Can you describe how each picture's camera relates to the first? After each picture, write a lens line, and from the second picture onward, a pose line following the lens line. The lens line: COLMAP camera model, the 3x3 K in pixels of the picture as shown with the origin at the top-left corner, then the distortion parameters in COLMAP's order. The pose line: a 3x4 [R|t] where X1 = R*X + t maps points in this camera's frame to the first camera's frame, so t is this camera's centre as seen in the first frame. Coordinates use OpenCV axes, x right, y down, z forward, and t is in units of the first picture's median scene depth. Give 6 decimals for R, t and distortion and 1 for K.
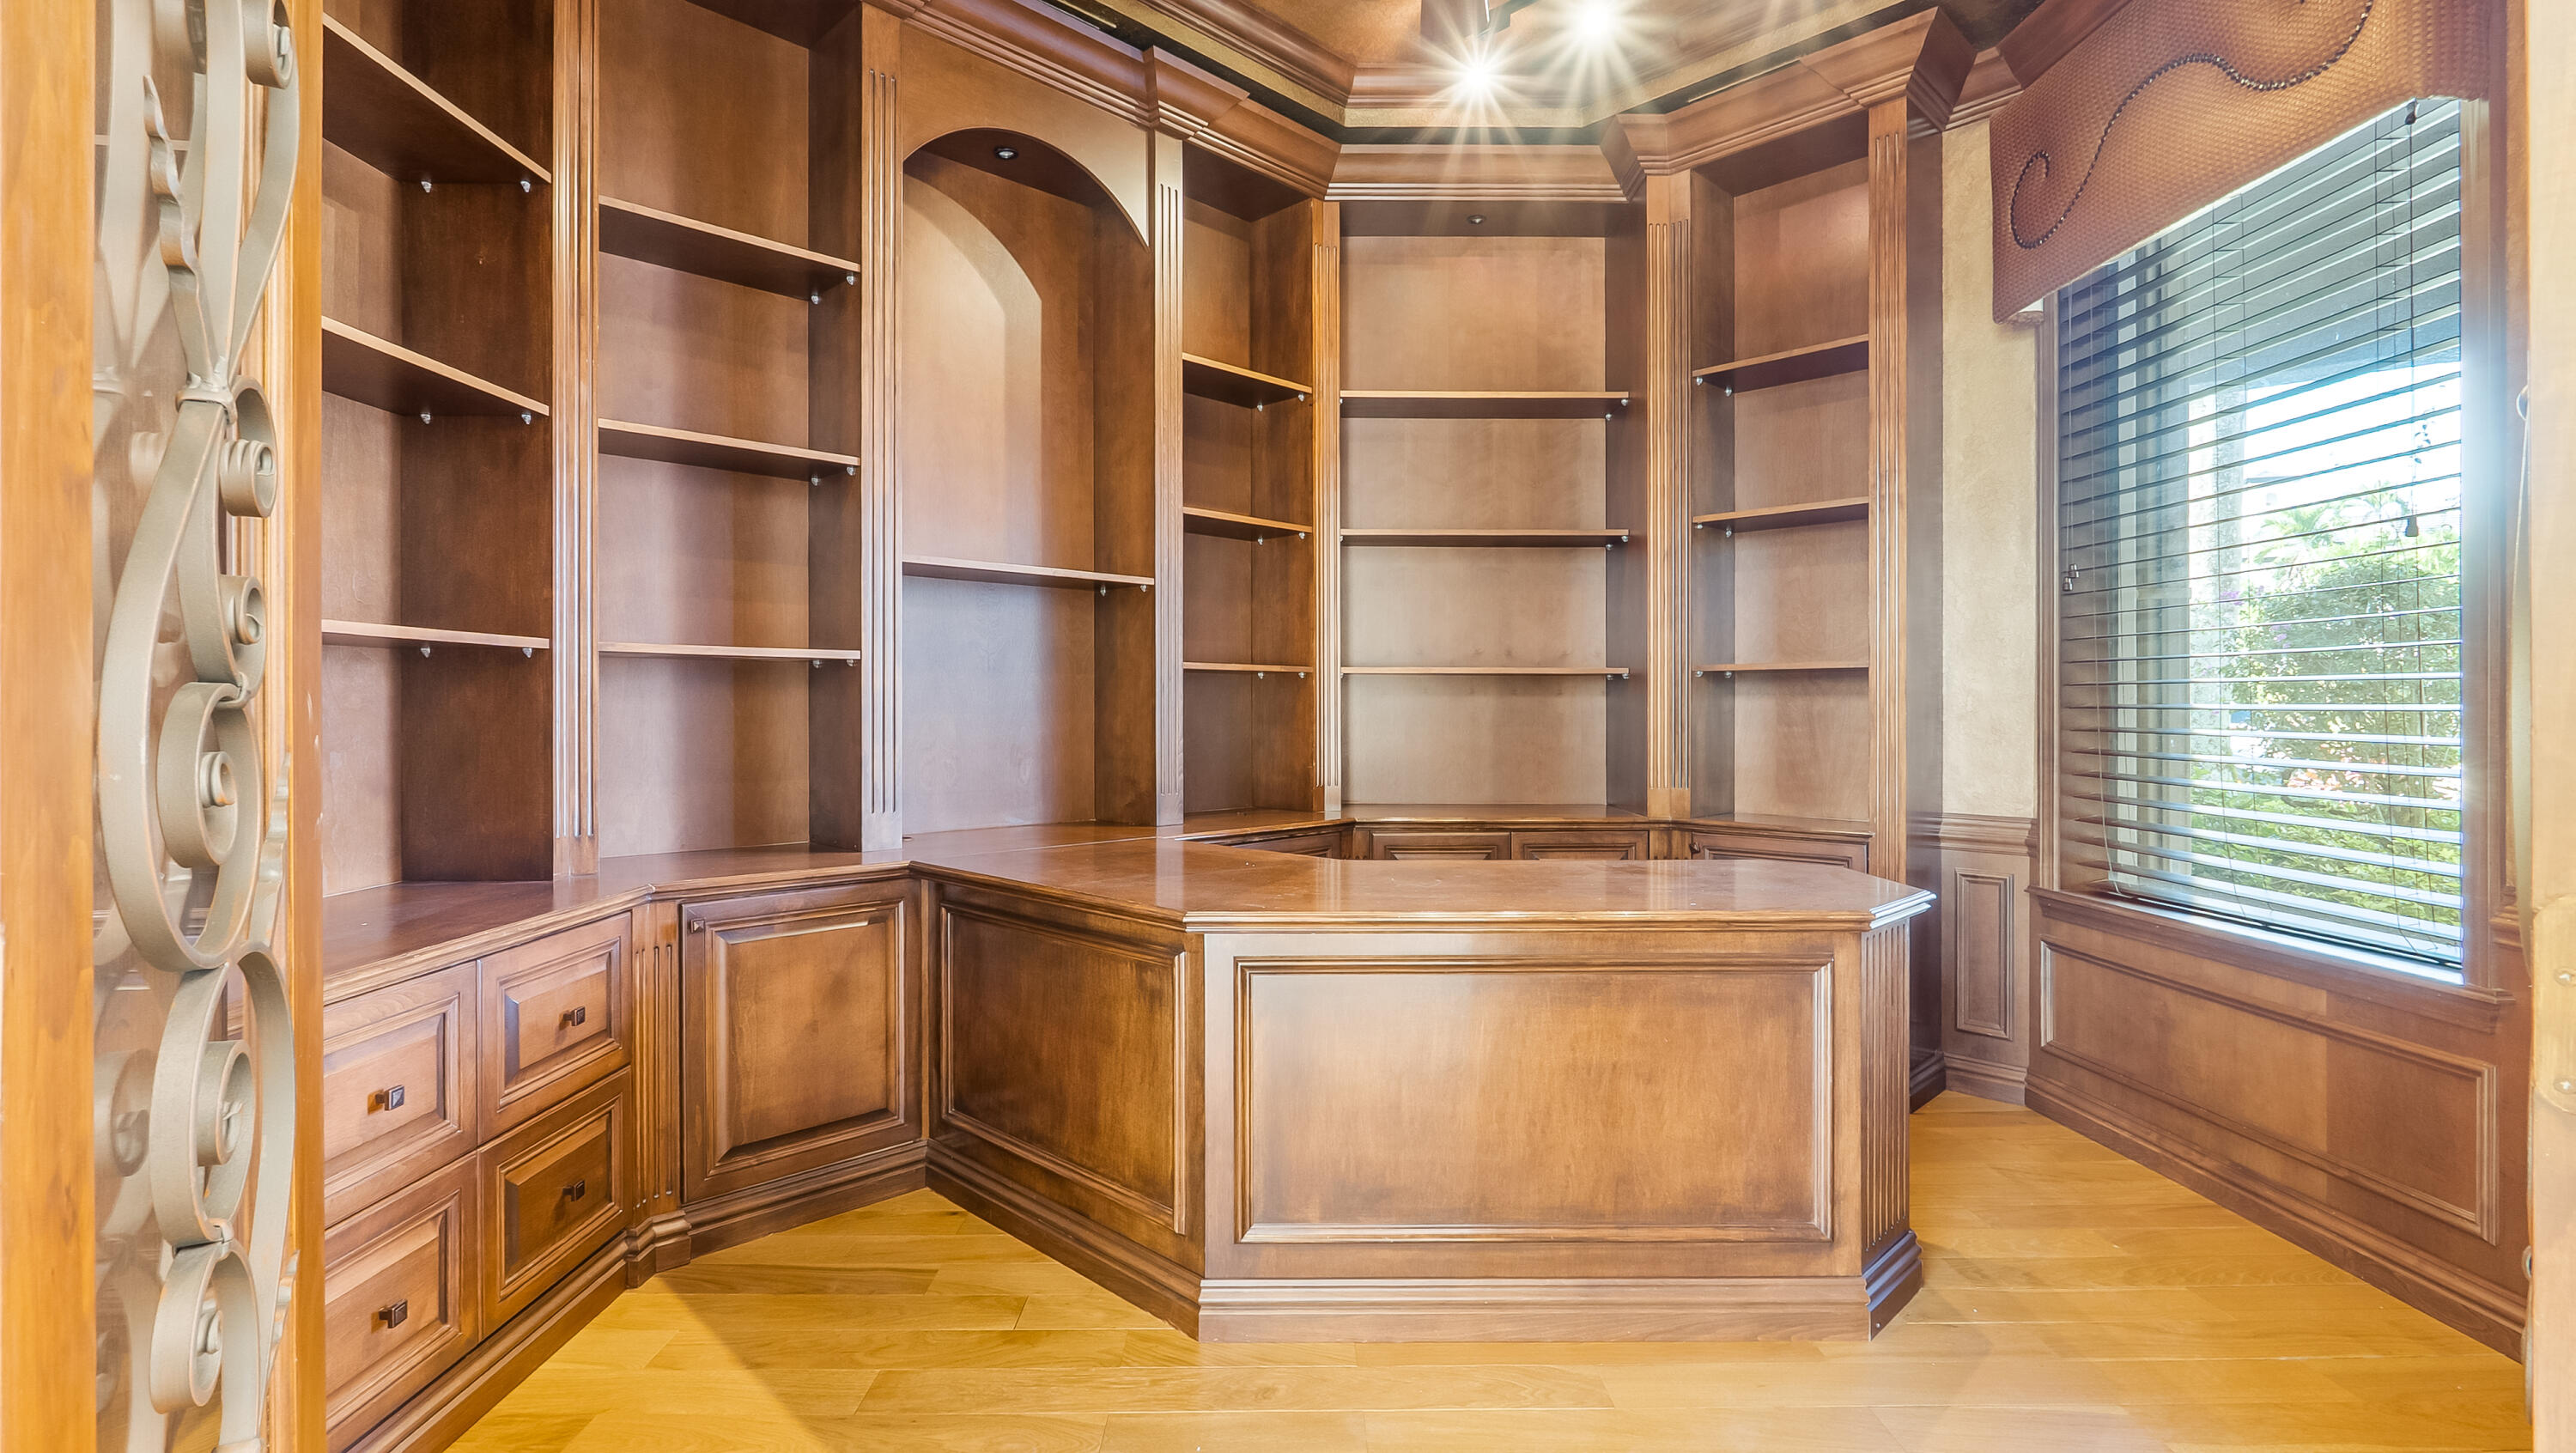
lens RADIAL K [[1200.2, 0, 1300.8], [0, 1200.2, 710.9], [0, 0, 1]] dist [-0.010581, 0.002457]
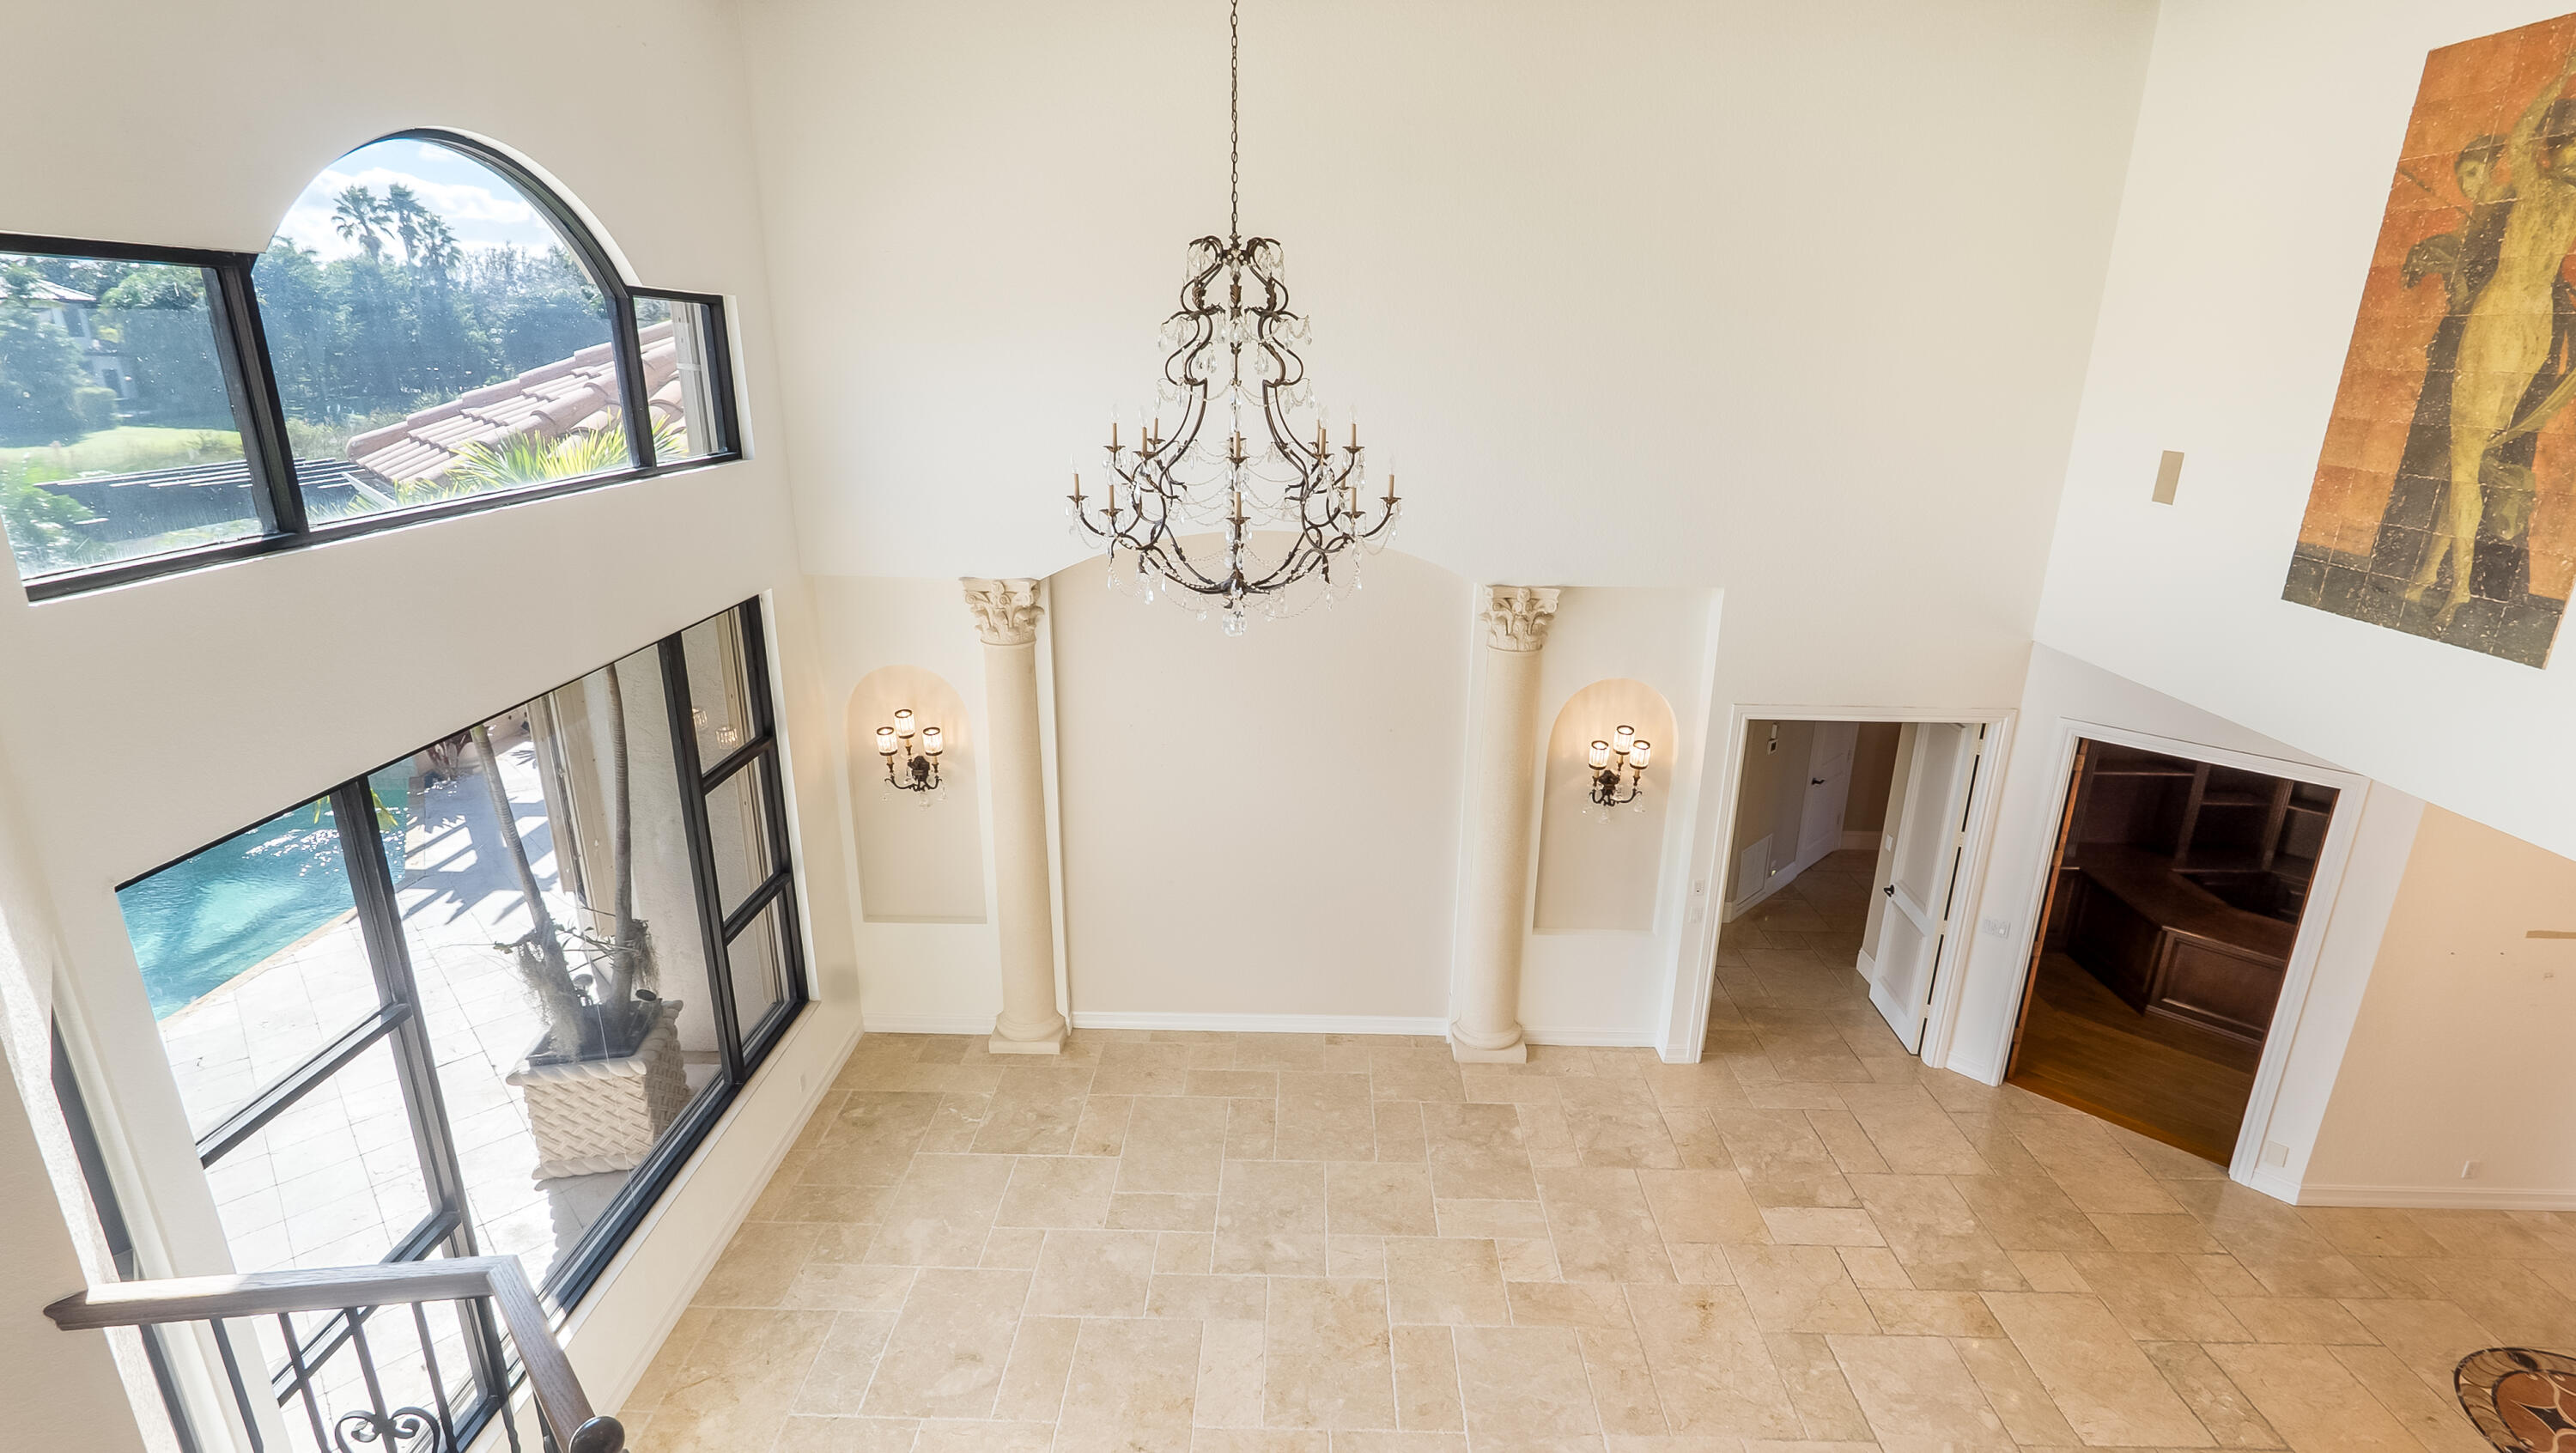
lens RADIAL K [[1200.2, 0, 1286.0], [0, 1200.2, 713.9], [0, 0, 1]] dist [-0.010581, 0.002457]
pose [[0.687457, 0.226578, -0.689974, 0.487905], [-0.010302, 0.953031, 0.302698, -1.693666], [0.726152, -0.200984, 0.657502, -3.660076]]
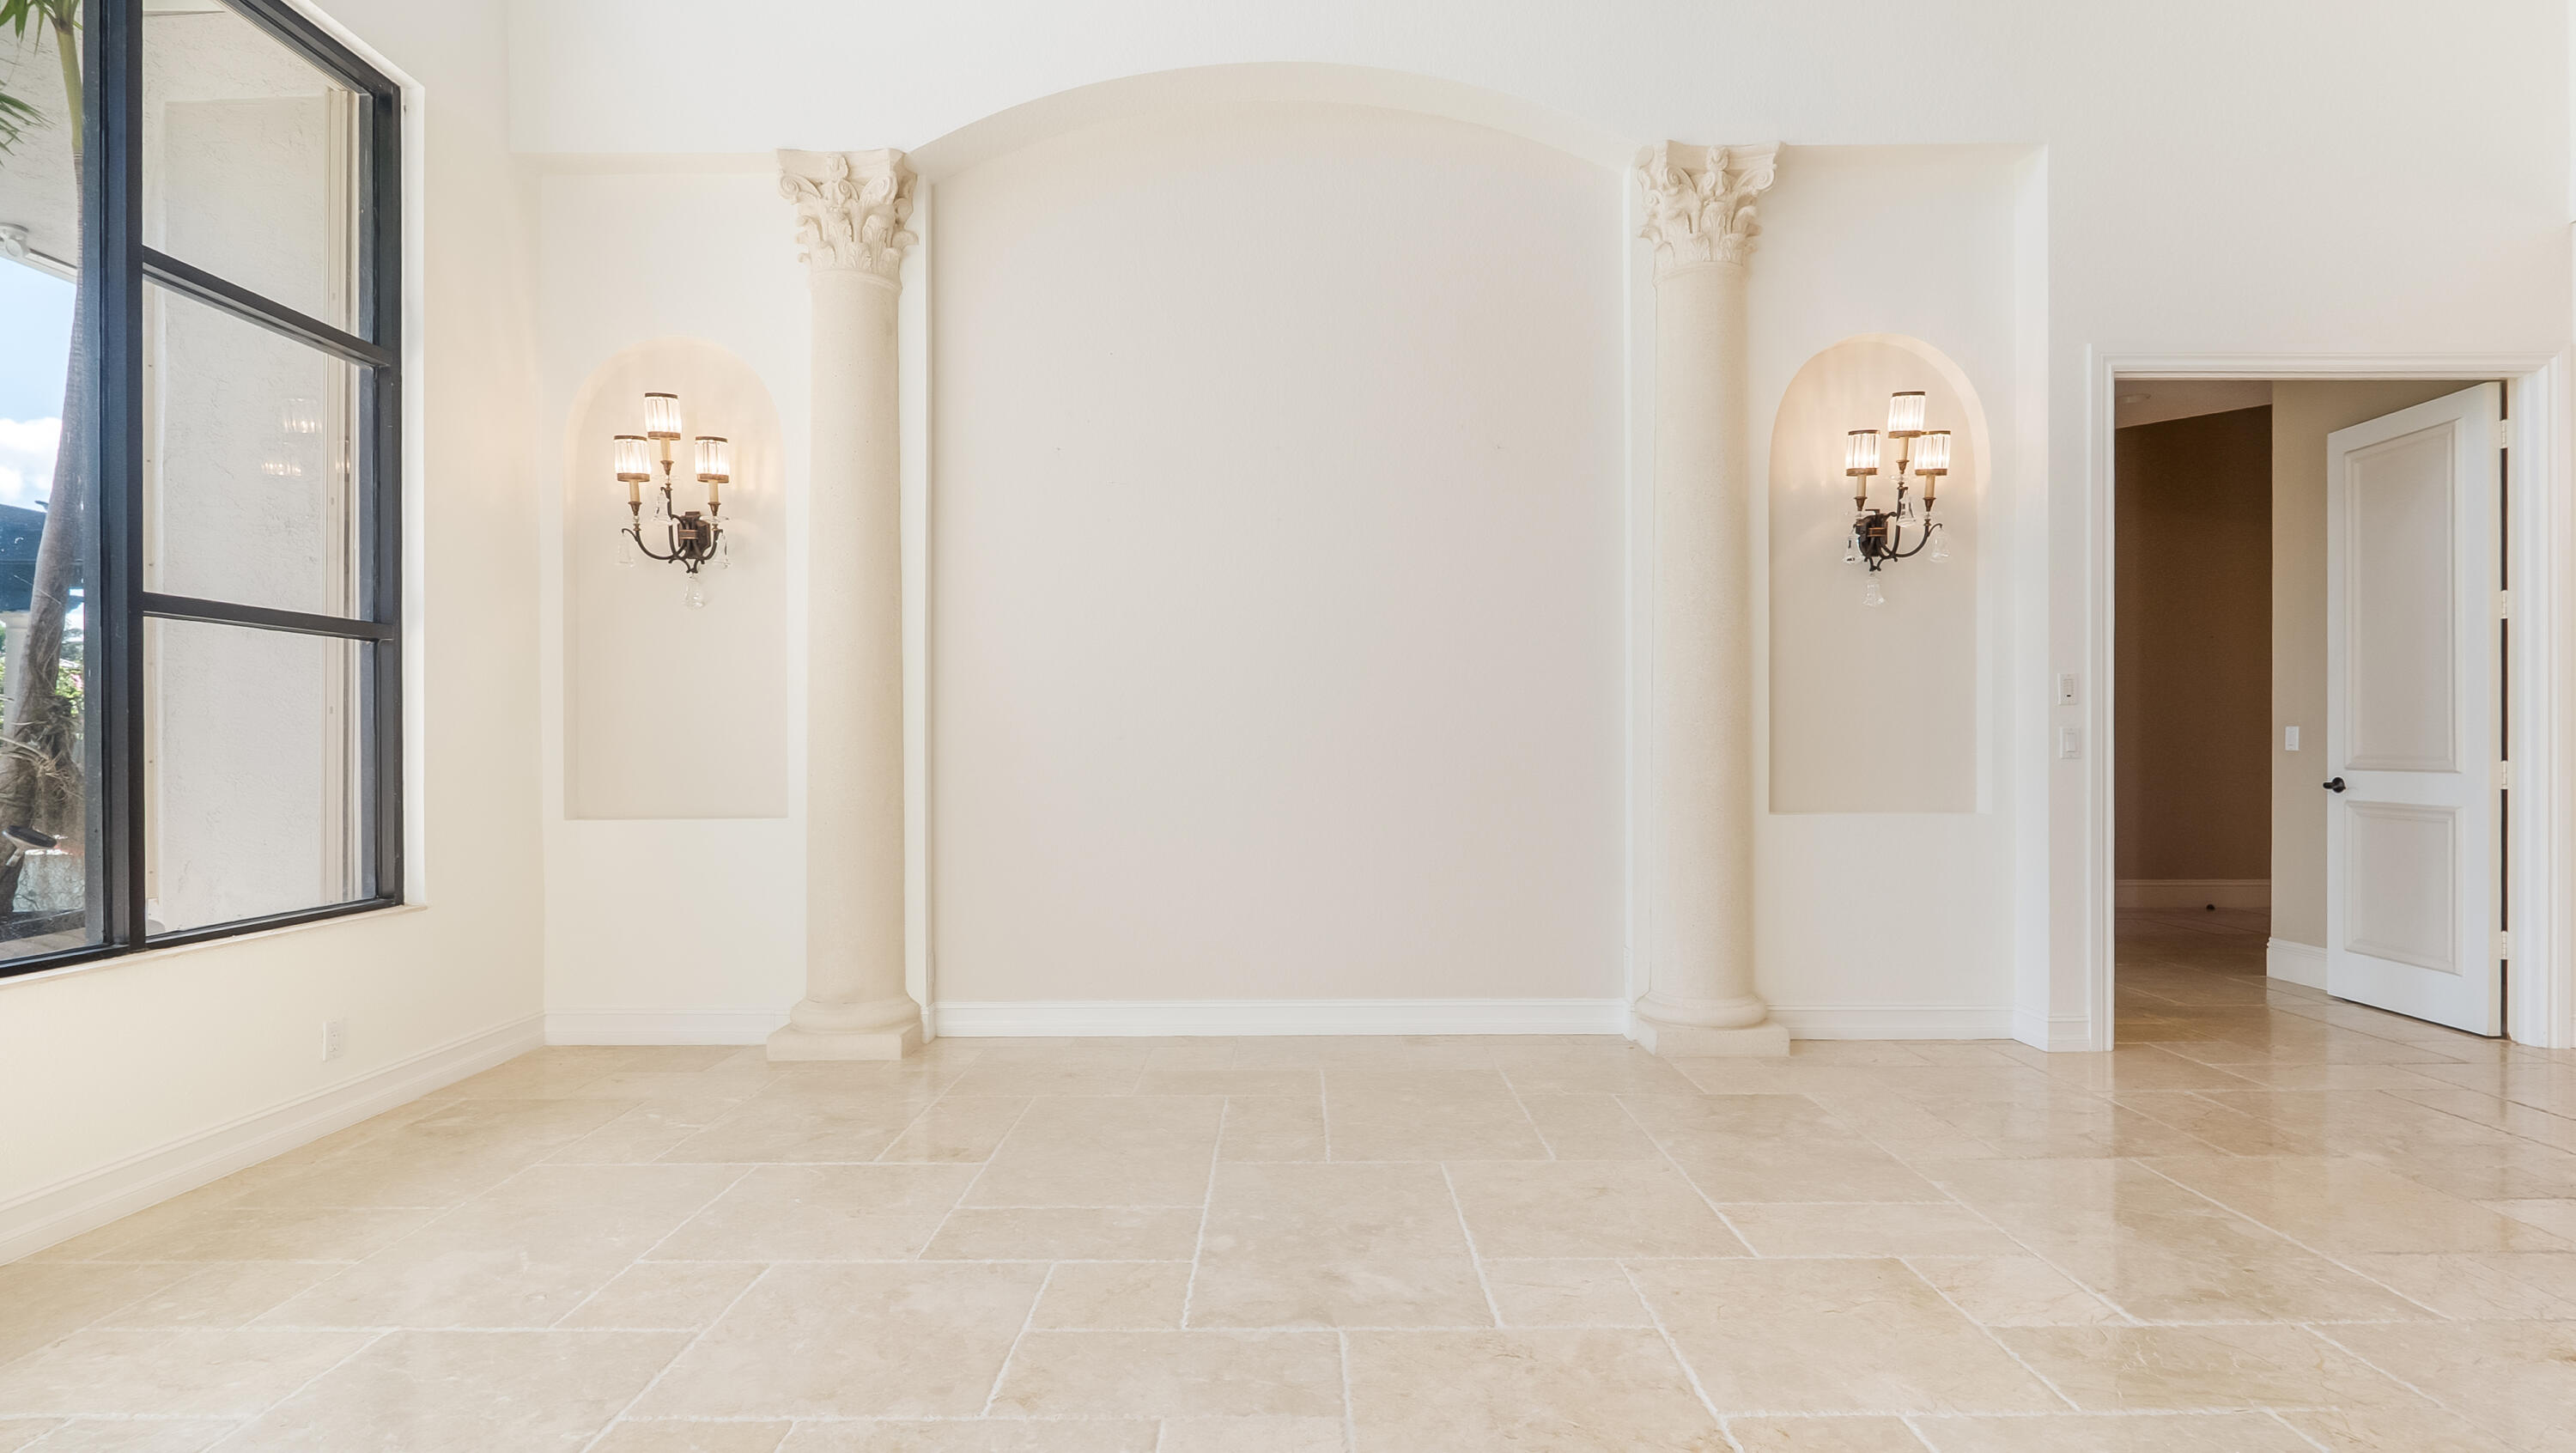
lens RADIAL K [[1200.2, 0, 1286.2], [0, 1200.2, 749.5], [0, 0, 1]] dist [-0.010581, 0.002457]
pose [[0.699151, 0.001232, -0.714973, -0.533554], [0.002564, 0.999988, 0.004231, 0.004754], [0.714969, -0.004792, 0.699140, -2.812499]]
